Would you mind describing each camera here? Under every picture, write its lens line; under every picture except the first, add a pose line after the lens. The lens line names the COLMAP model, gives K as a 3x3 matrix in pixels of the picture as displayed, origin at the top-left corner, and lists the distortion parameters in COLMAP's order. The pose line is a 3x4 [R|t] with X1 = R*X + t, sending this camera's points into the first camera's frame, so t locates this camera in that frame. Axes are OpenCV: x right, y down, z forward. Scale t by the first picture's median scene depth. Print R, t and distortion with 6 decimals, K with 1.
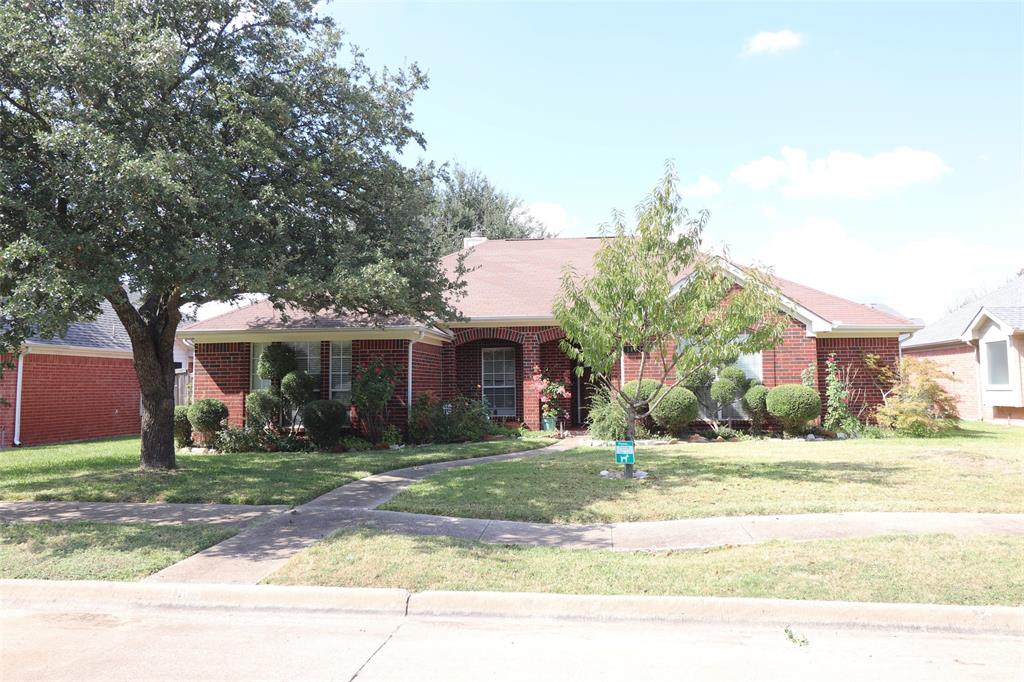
lens RADIAL K [[767.1, 0, 512.0], [0, 767.1, 341.0], [0, 0, 1]] dist [0.007297, -0.002778]
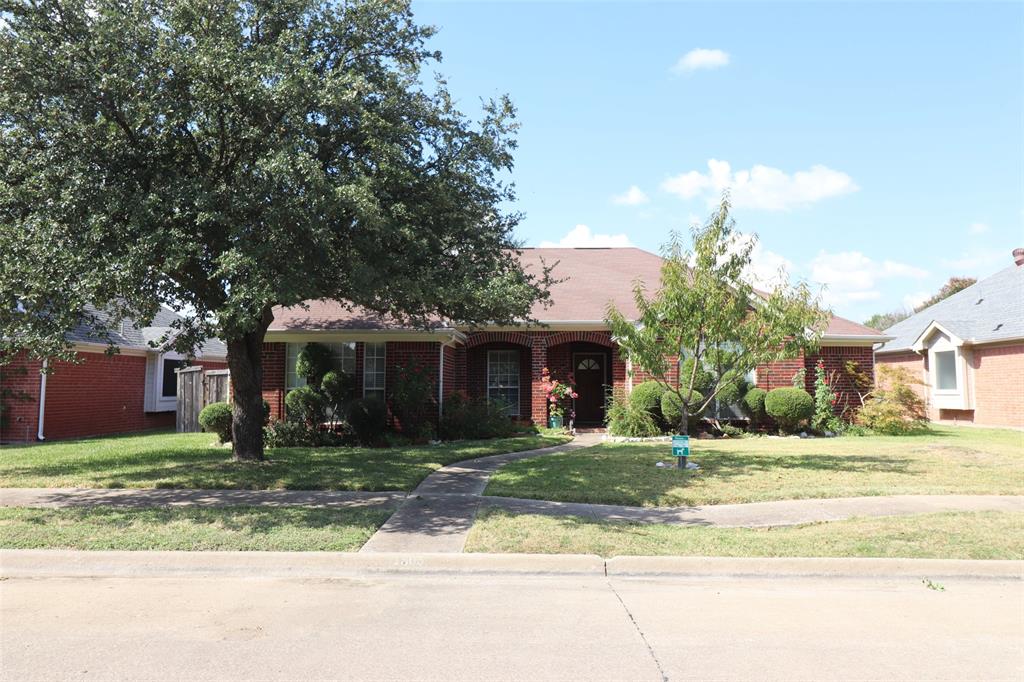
lens RADIAL K [[755.9, 0, 506.2], [0, 755.9, 338.0], [0, 0, 1]] dist [0.001412, -0.001457]
pose [[0.995828, 0.016034, 0.089828, -0.142868], [-0.015418, 0.999853, -0.007547, -0.000770], [-0.089936, 0.006130, 0.995929, -0.057066]]
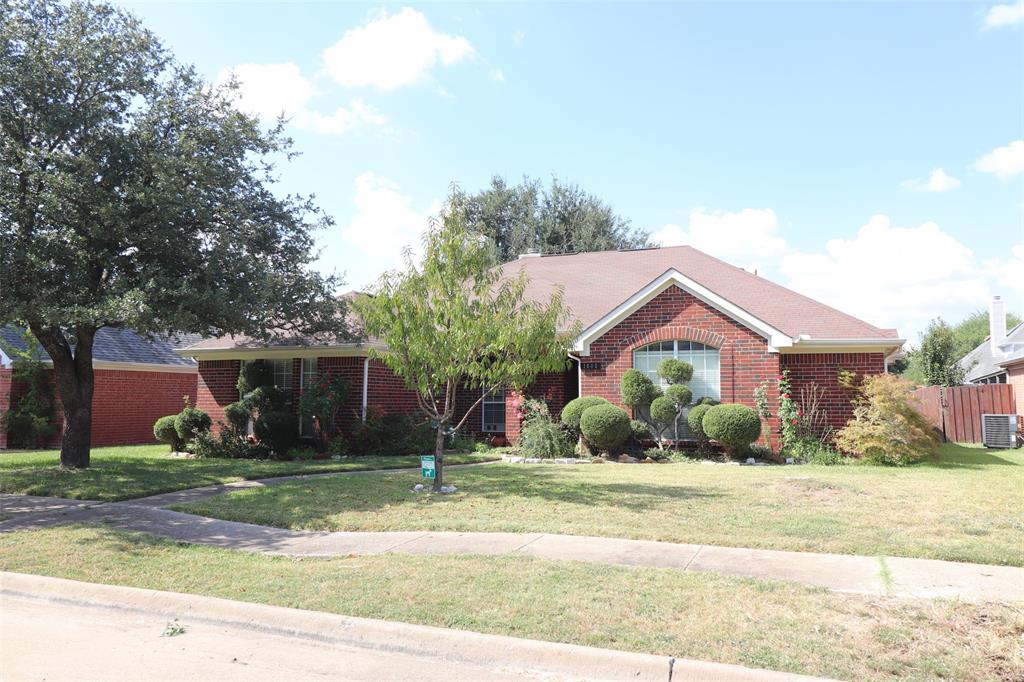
lens RADIAL K [[780.9, 0, 510.8], [0, 780.9, 324.4], [0, 0, 1]] dist [0.002100, 0.001308]
pose [[0.964431, -0.013334, -0.263997, 0.360391], [0.002625, 0.999161, -0.040876, -0.001845], [0.264321, 0.038729, 0.963657, 0.009364]]
